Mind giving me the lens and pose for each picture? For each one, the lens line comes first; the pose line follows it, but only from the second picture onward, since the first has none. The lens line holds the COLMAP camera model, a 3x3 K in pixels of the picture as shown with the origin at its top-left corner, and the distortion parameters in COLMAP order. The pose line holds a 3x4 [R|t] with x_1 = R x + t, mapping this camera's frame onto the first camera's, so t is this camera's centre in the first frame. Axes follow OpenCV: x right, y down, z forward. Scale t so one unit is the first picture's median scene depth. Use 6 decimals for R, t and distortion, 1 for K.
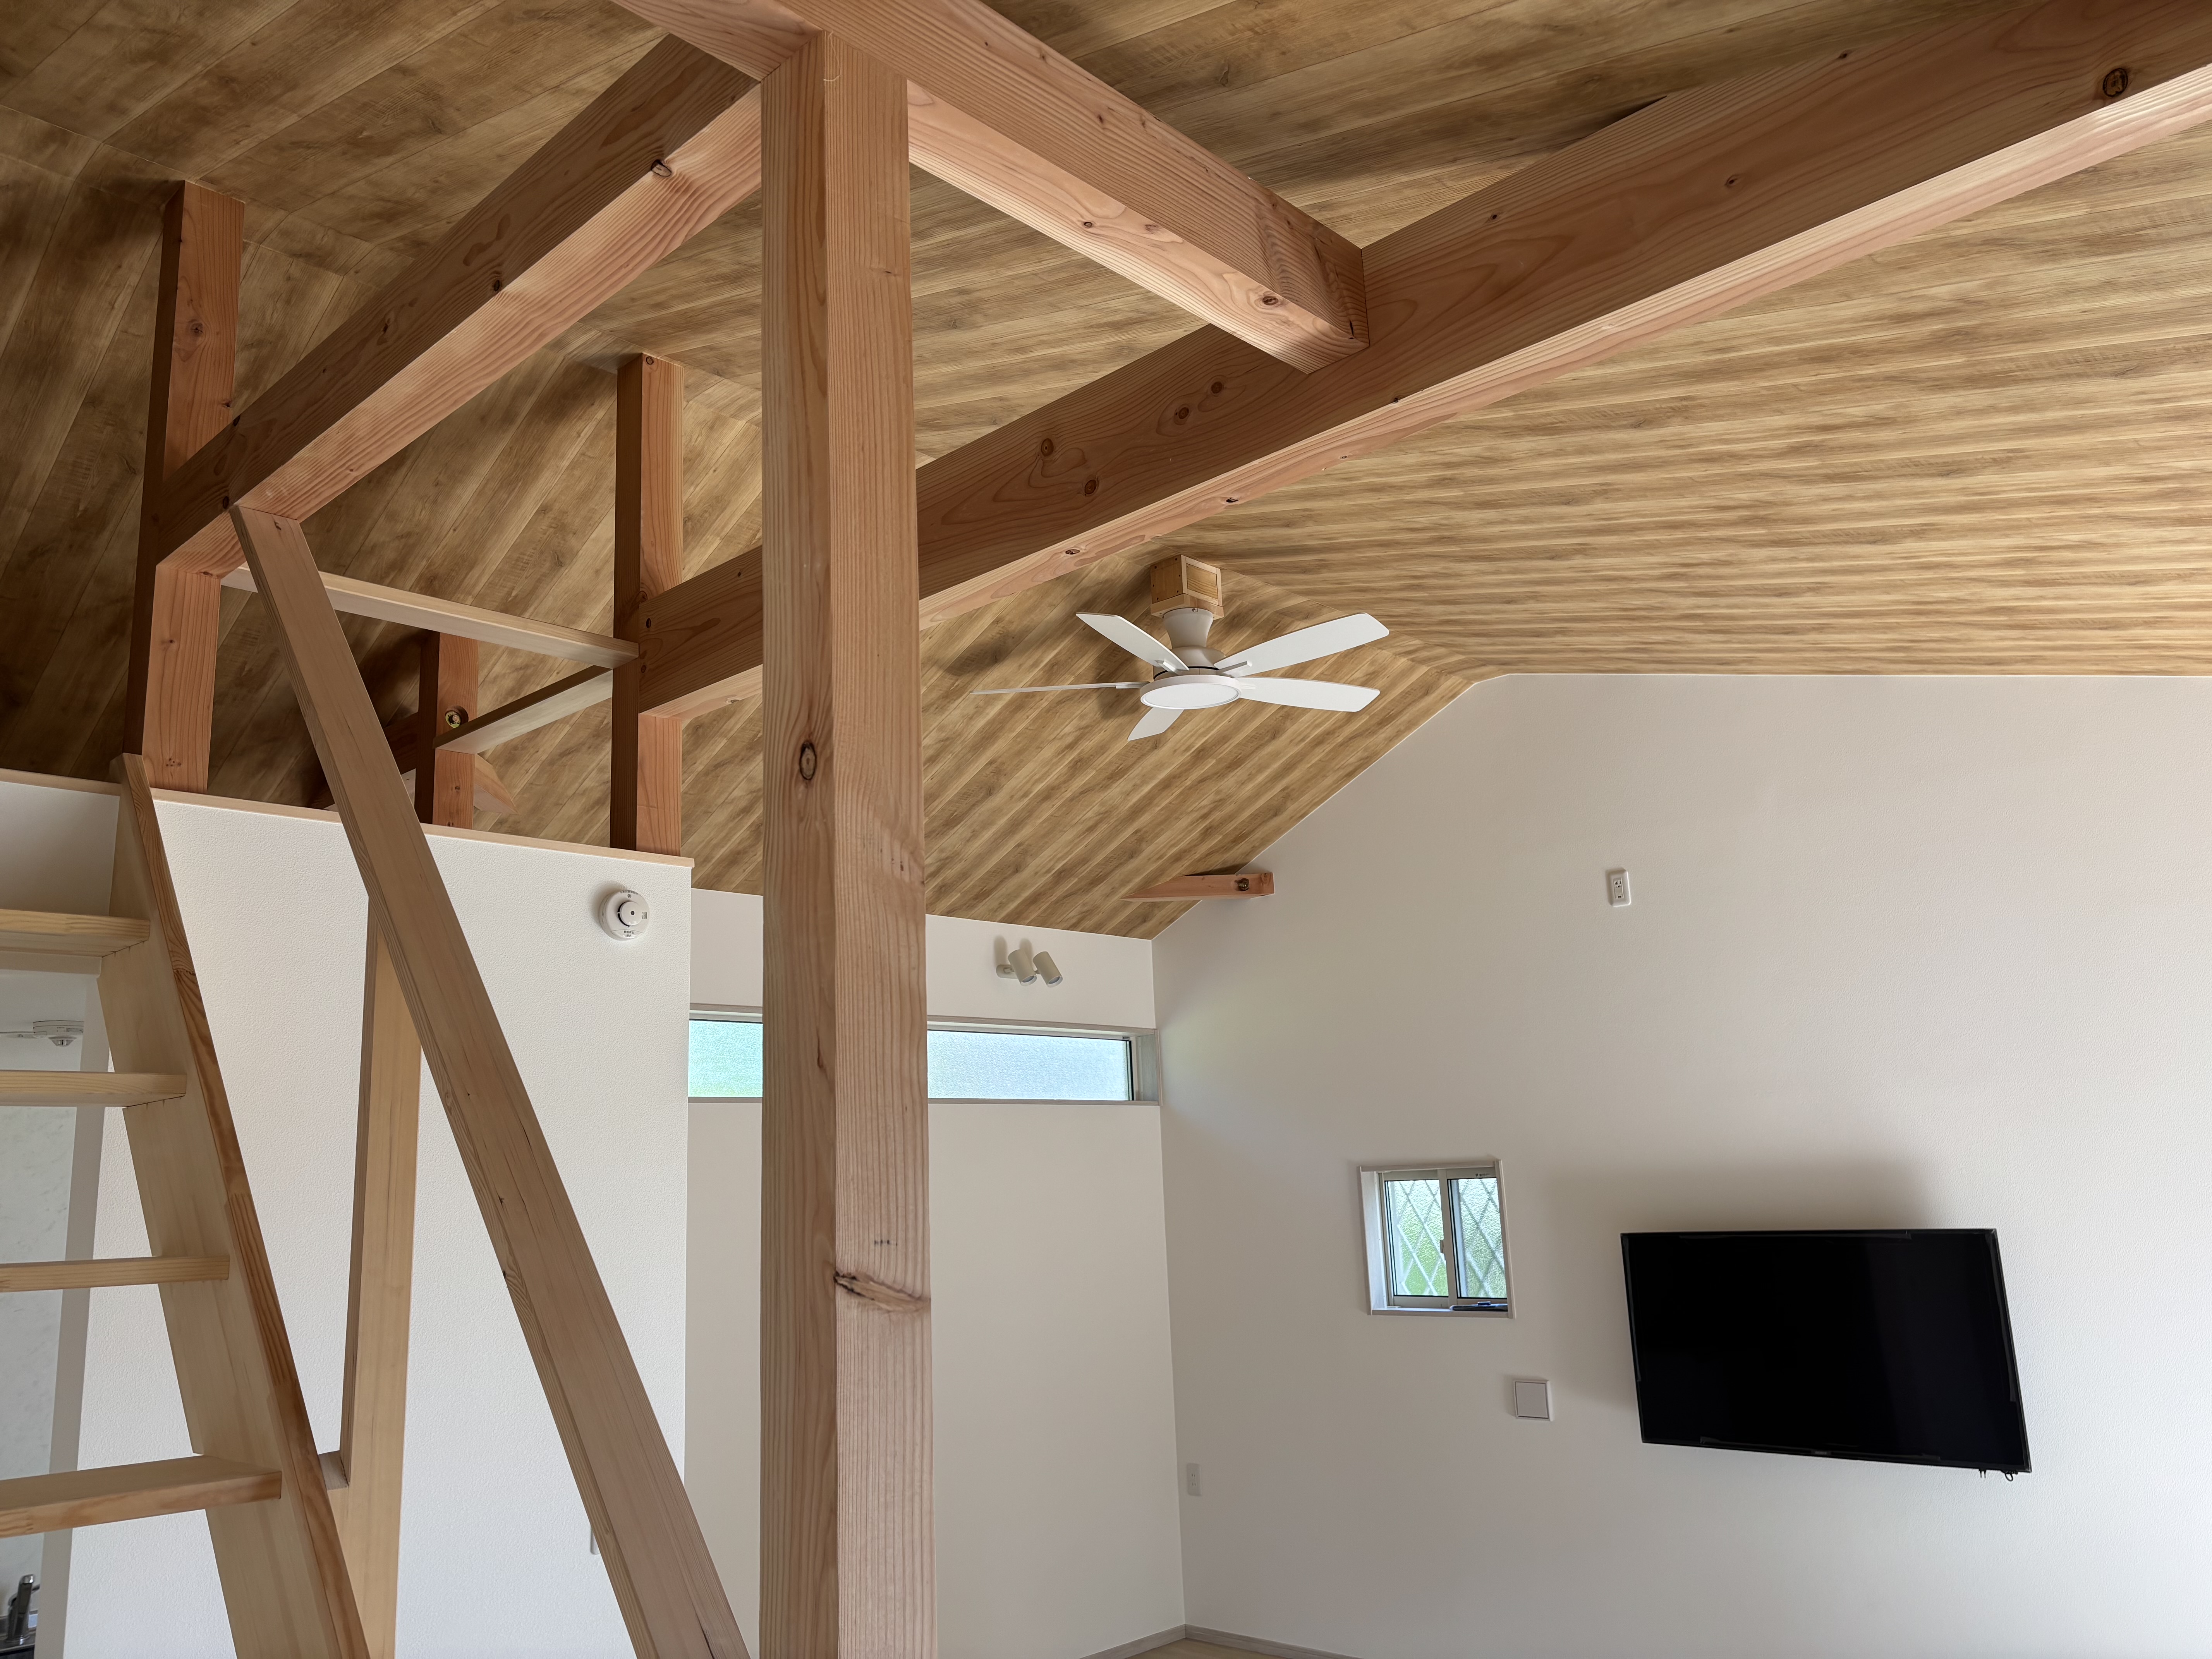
lens RADIAL K [[1671.6, 0, 1087.4], [0, 1671.6, 824.4], [0, 0, 1]] dist [0.079039, -0.059961]
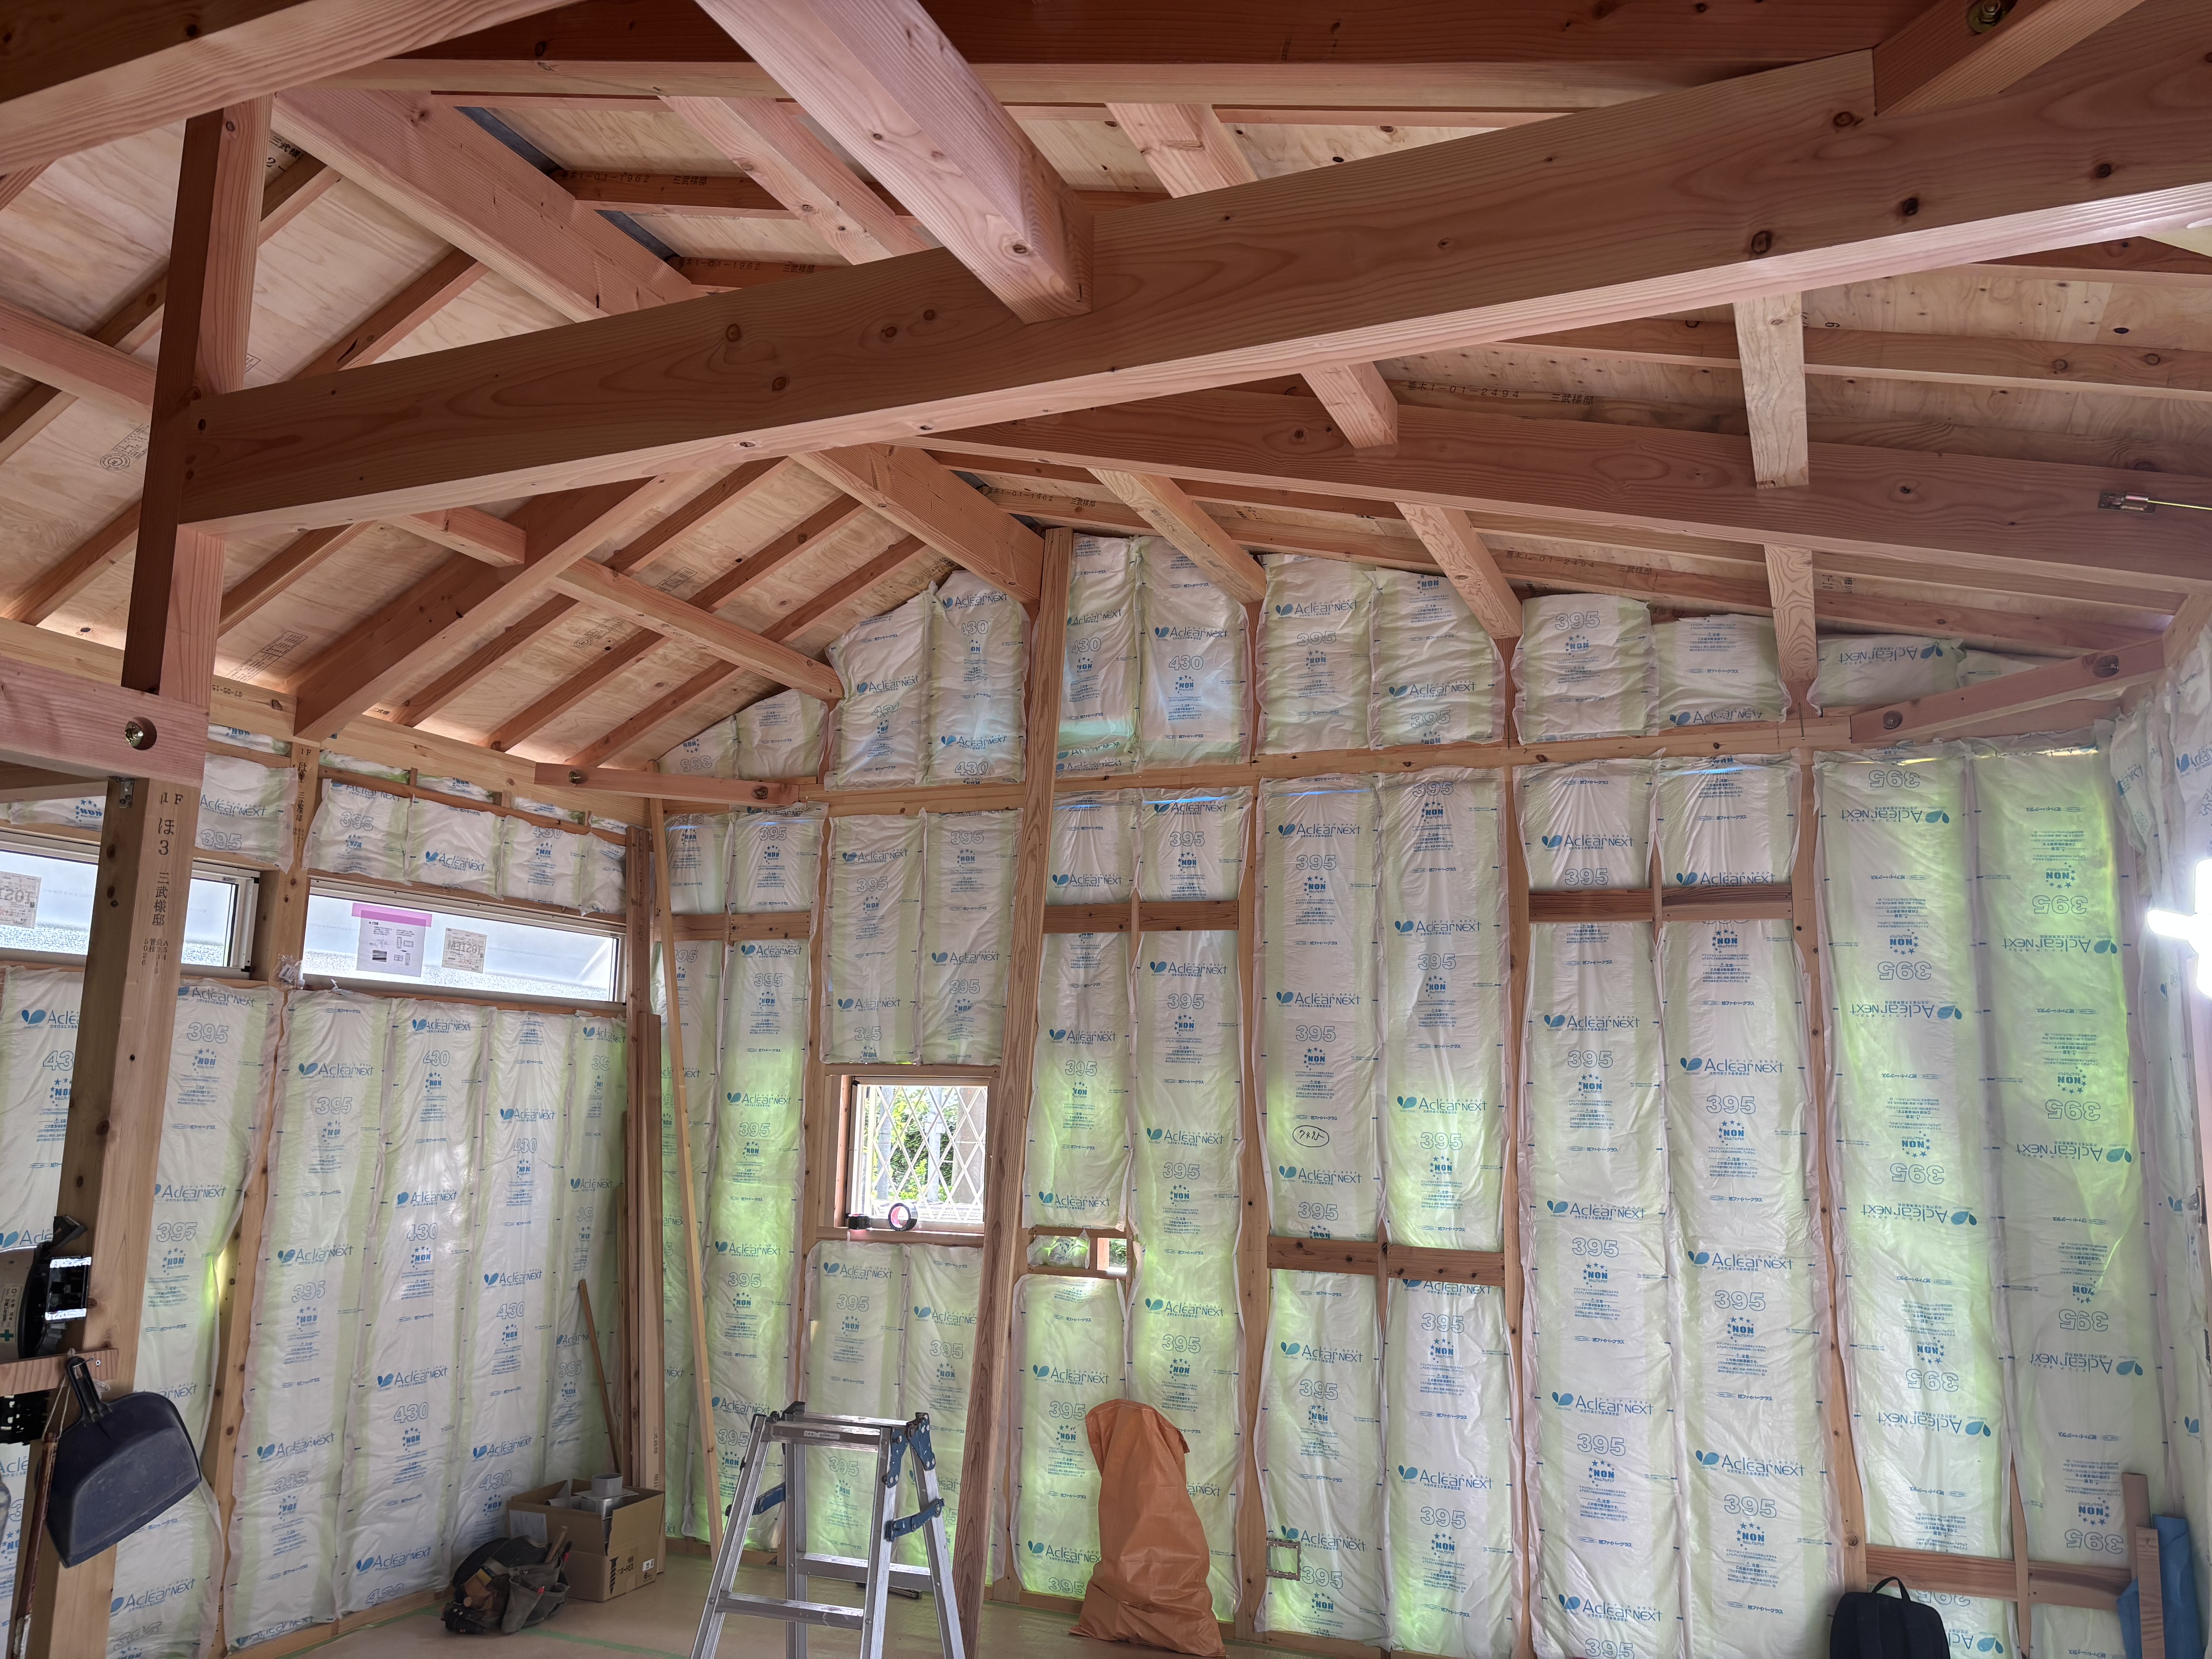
lens RADIAL K [[1671.6, 0, 1087.4], [0, 1671.6, 824.4], [0, 0, 1]] dist [0.079039, -0.059961]
pose [[0.938792, 0.112961, 0.325437, -0.148721], [-0.128585, 0.991336, 0.026831, 0.008761], [-0.319586, -0.067035, 0.945183, -0.021740]]
